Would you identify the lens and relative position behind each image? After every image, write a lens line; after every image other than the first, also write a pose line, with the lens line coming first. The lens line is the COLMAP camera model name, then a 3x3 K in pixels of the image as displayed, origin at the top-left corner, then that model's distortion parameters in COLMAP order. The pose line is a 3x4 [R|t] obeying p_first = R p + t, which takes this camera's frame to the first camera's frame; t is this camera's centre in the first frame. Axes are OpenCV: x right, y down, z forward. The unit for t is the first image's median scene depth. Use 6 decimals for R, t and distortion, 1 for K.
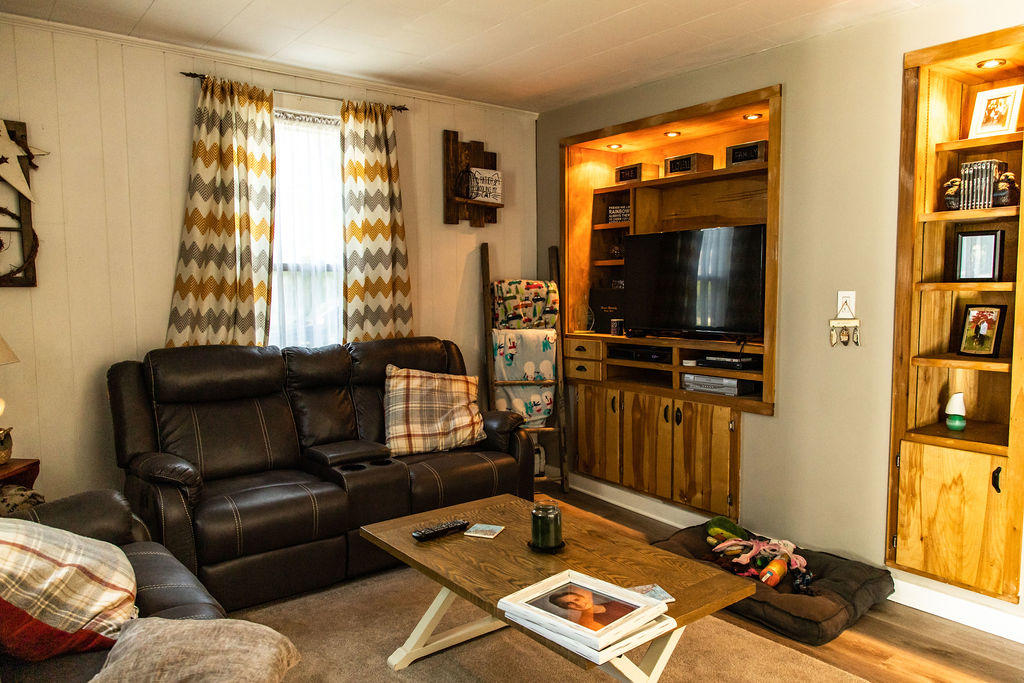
lens RADIAL K [[713.5, 0, 513.8], [0, 713.5, 342.8], [0, 0, 1]] dist [0.006858, 0.007438]
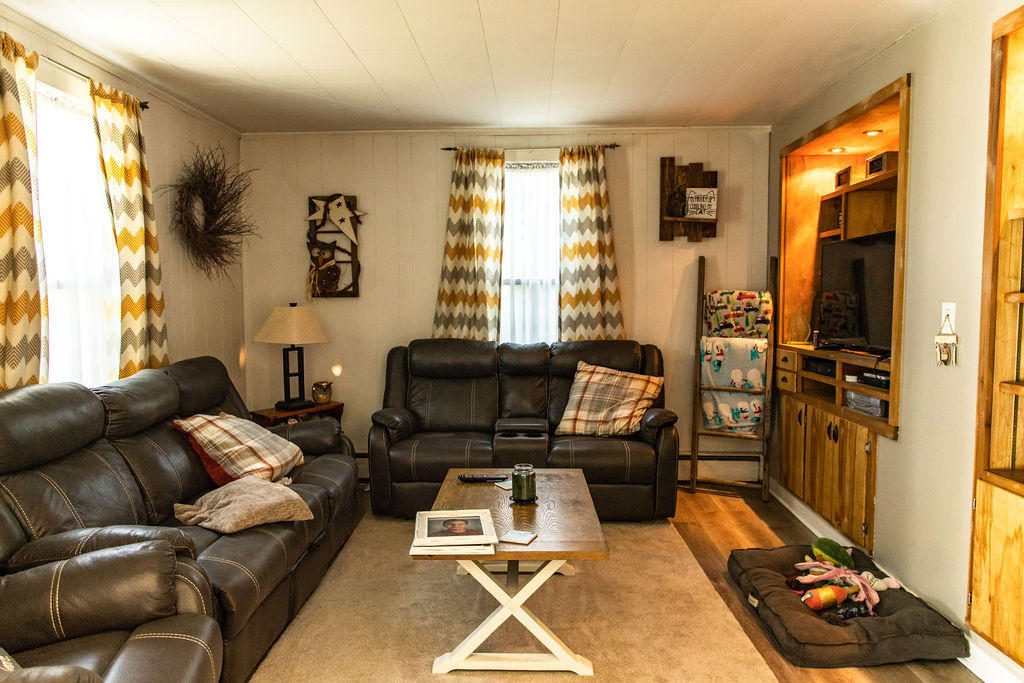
lens RADIAL K [[713.5, 0, 521.4], [0, 713.5, 344.6], [0, 0, 1]] dist [0.006858, 0.007438]
pose [[0.773260, 0.043104, -0.632622, 0.525400], [-0.049310, 0.998753, 0.007779, -0.002158], [0.632169, 0.025179, 0.774421, -0.002110]]
